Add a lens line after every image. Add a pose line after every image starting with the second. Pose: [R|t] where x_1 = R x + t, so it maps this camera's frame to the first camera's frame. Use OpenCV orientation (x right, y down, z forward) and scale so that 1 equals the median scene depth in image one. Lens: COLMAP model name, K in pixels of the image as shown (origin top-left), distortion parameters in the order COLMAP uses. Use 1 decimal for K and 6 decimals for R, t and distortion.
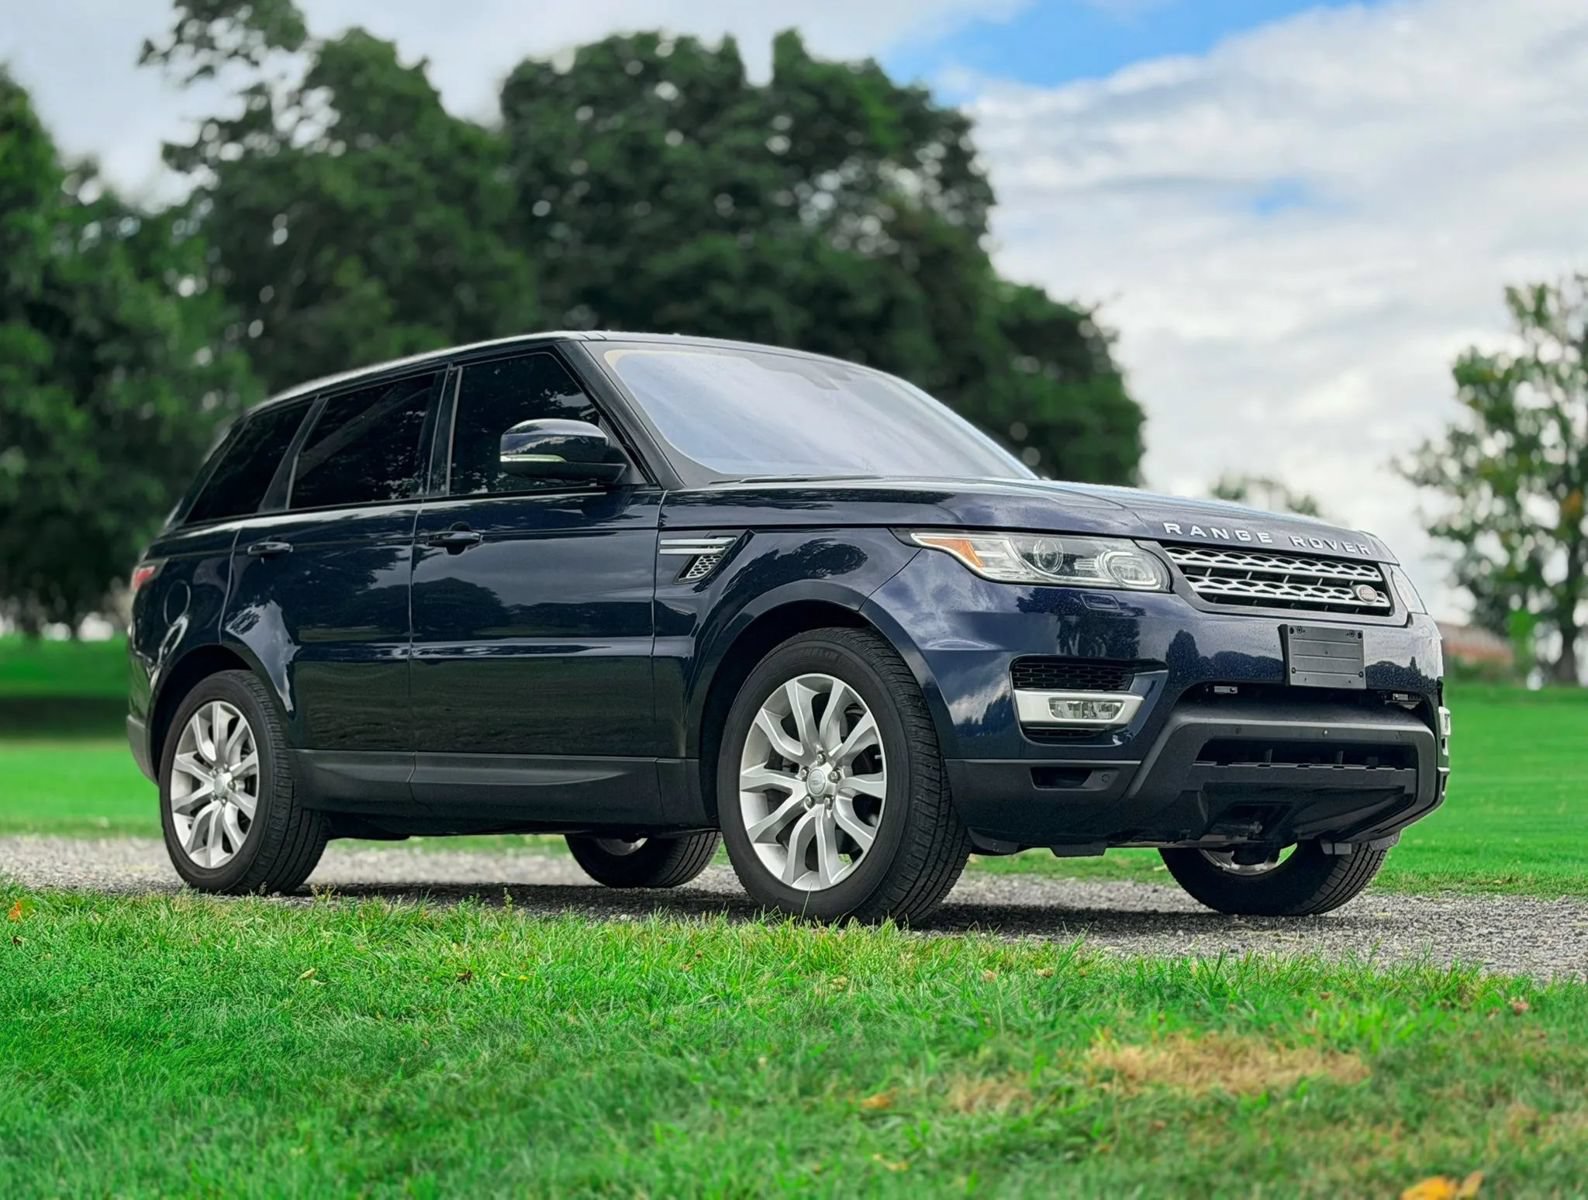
lens RADIAL K [[2941.4, 0, 679.0], [0, 2941.4, 604.0], [0, 0, 1]] dist [0.171543, -0.085653]
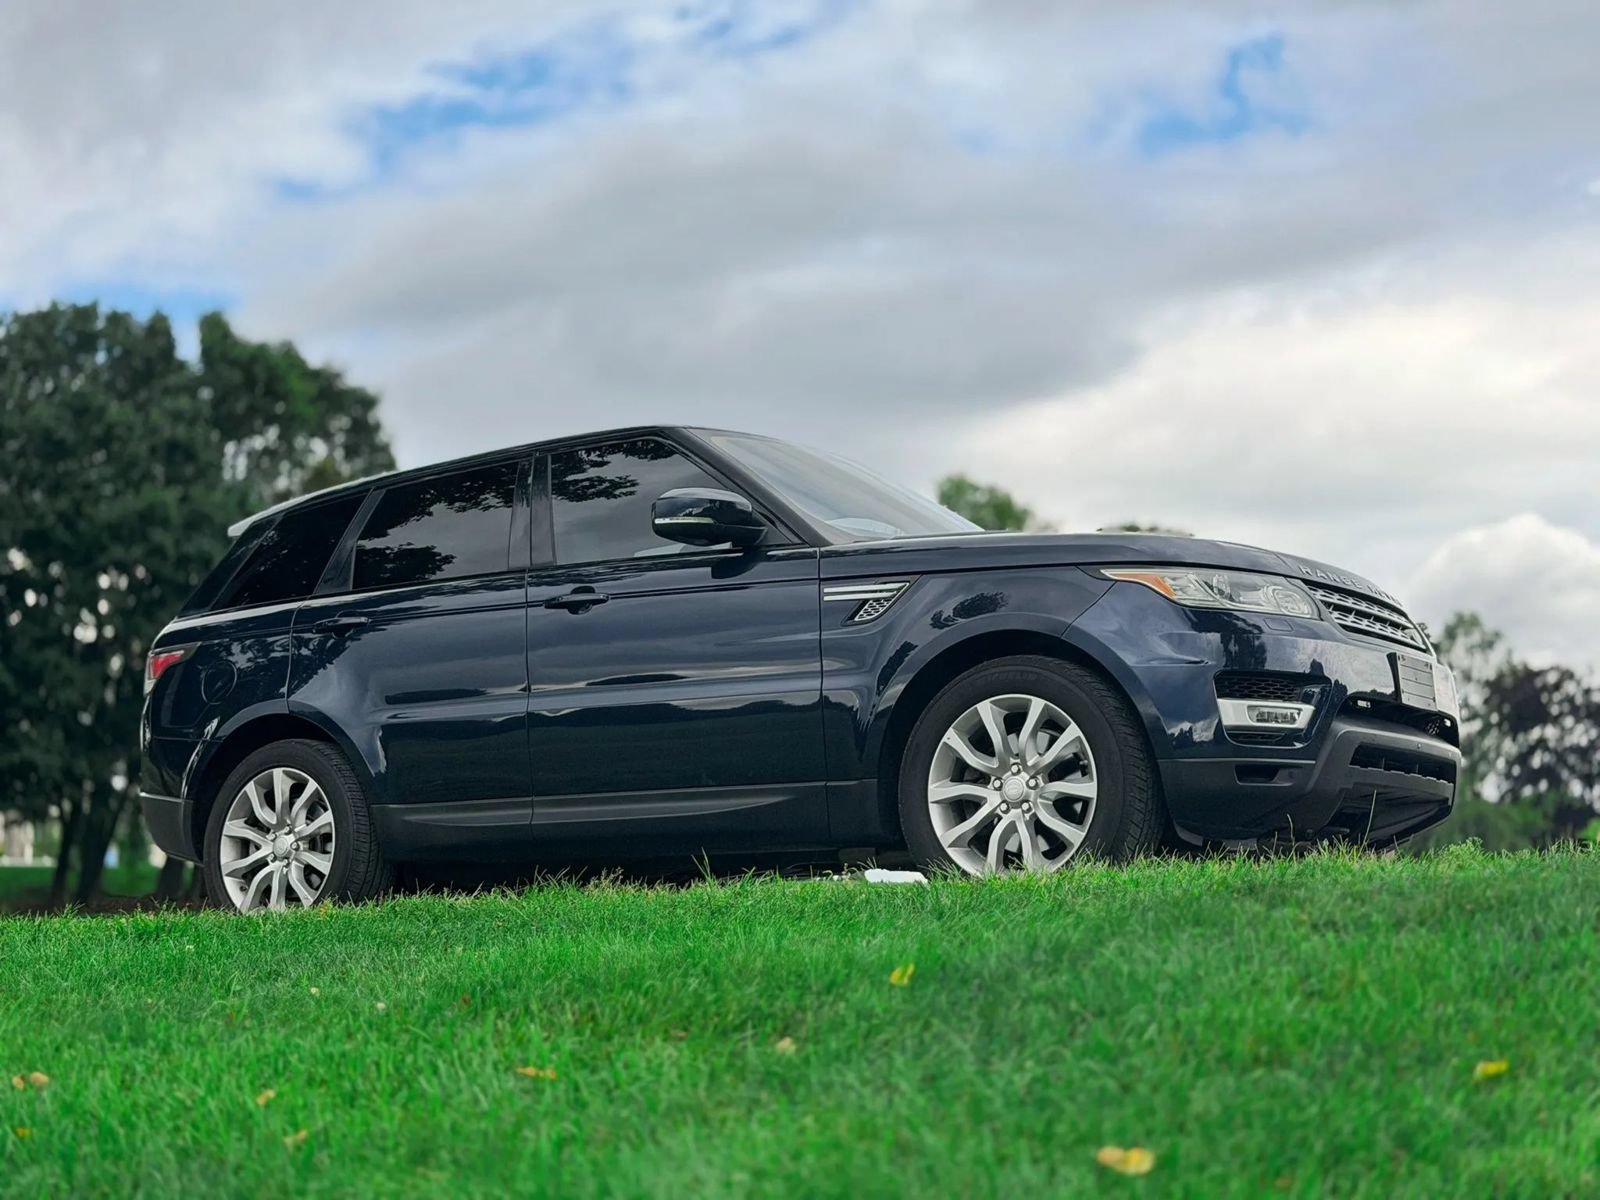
lens RADIAL K [[2535.4, 0, 748.7], [0, 2535.4, 595.0], [0, 0, 1]] dist [0.185876, -0.007808]
pose [[0.962055, 0.016096, 0.272380, -0.253409], [0.009545, 0.995662, -0.092549, 0.059798], [-0.272688, 0.091637, 0.957728, 0.063475]]
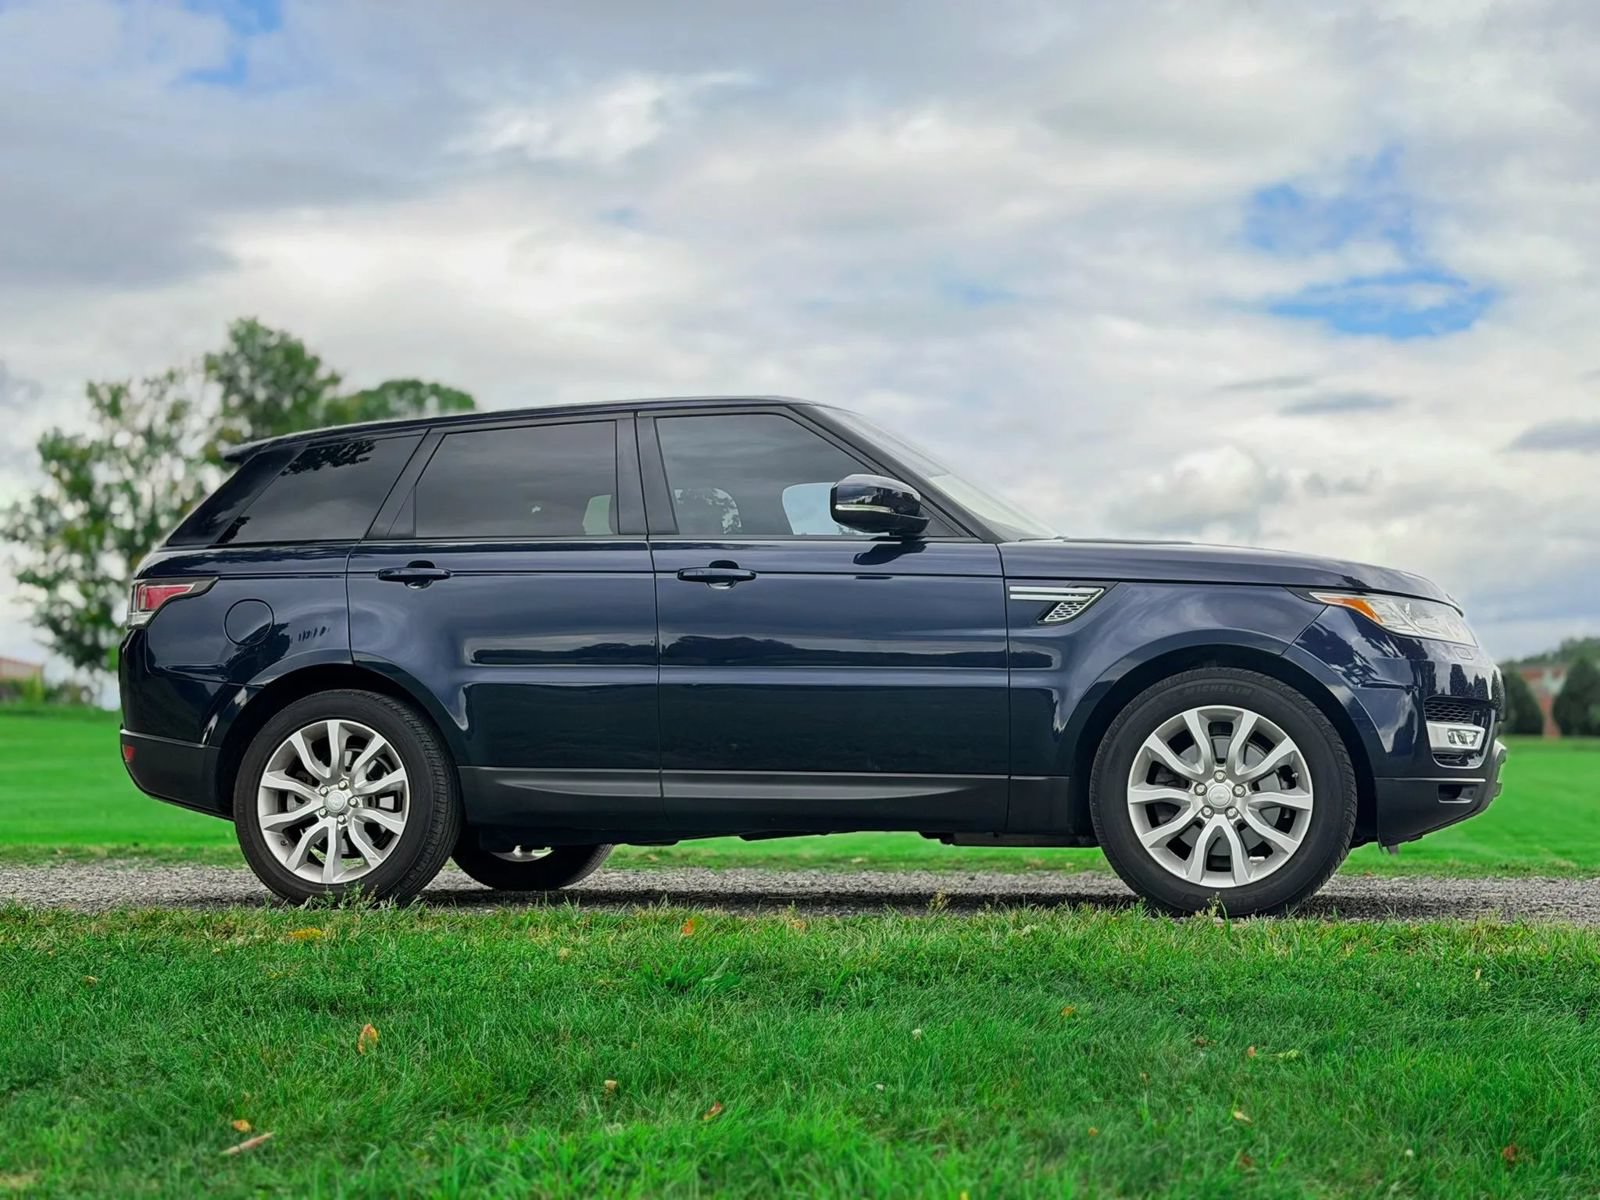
lens RADIAL K [[2388.3, 0, 765.7], [0, 2388.3, 596.1], [0, 0, 1]] dist [0.165389, 0.008580]
pose [[0.818093, 0.039950, 0.573697, -0.529628], [-0.029162, 0.999183, -0.027995, 0.009383], [-0.574346, 0.006172, 0.818589, 0.240130]]
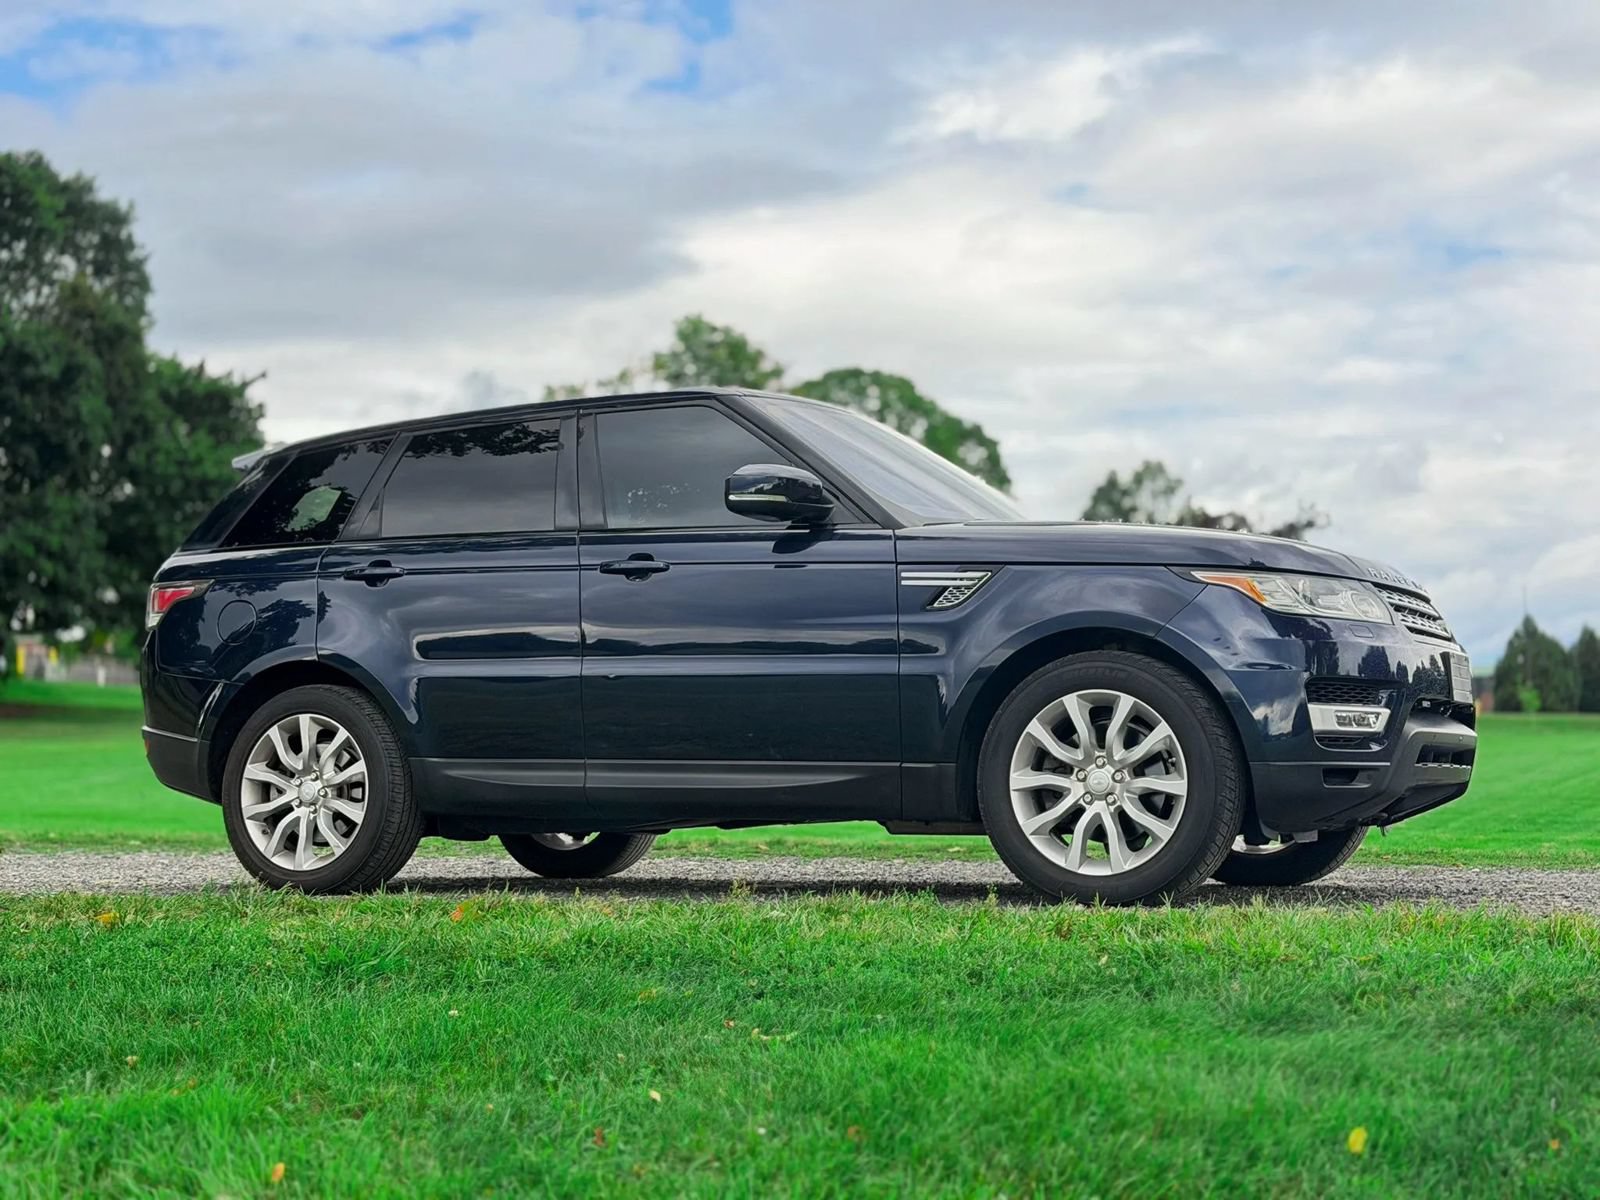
lens RADIAL K [[2388.3, 0, 765.7], [0, 2388.3, 596.1], [0, 0, 1]] dist [0.165389, 0.008580]
pose [[0.919169, 0.016934, 0.393498, -0.357594], [-0.011222, 0.999796, -0.016814, 0.003116], [-0.393702, 0.011039, 0.919172, 0.137327]]
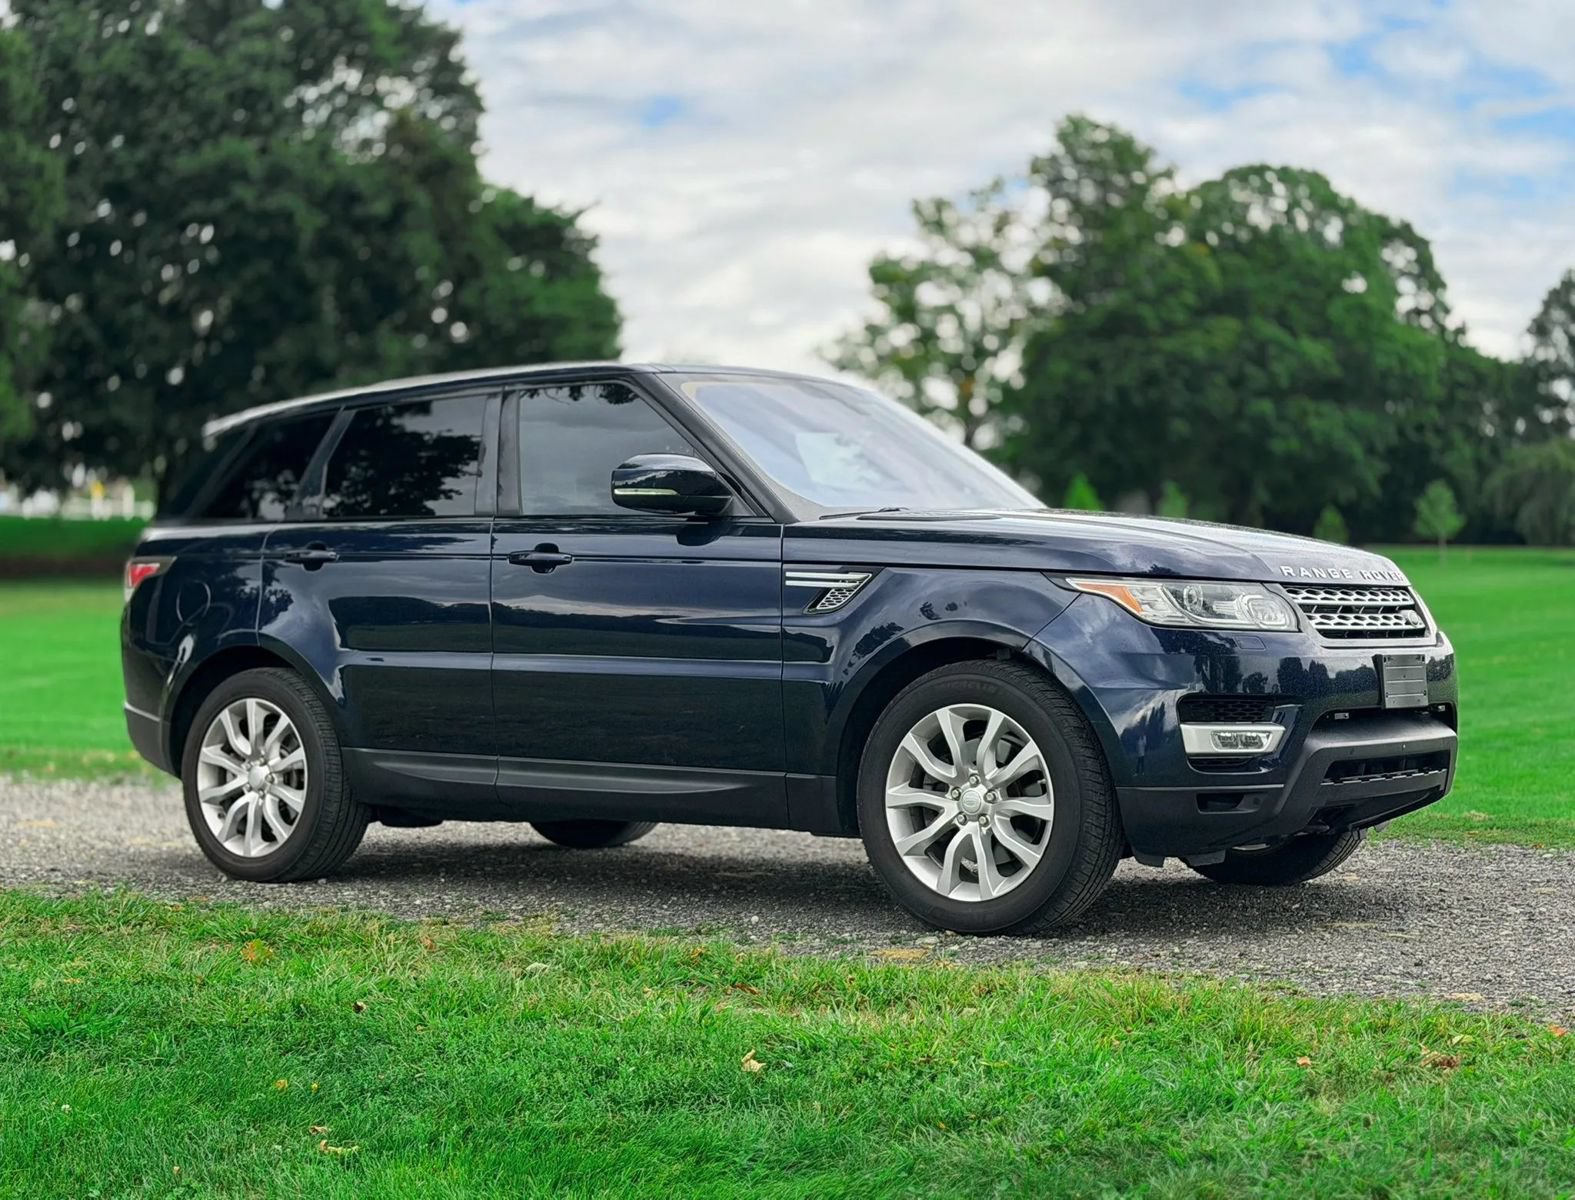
lens RADIAL K [[2605.2, 0, 711.8], [0, 2605.2, 603.9], [0, 0, 1]] dist [0.172517, 0.072818]
pose [[0.976279, -0.016127, 0.215915, -0.203756], [0.003953, 0.998384, 0.056696, -0.054744], [-0.216481, -0.054498, 0.974765, 0.057608]]
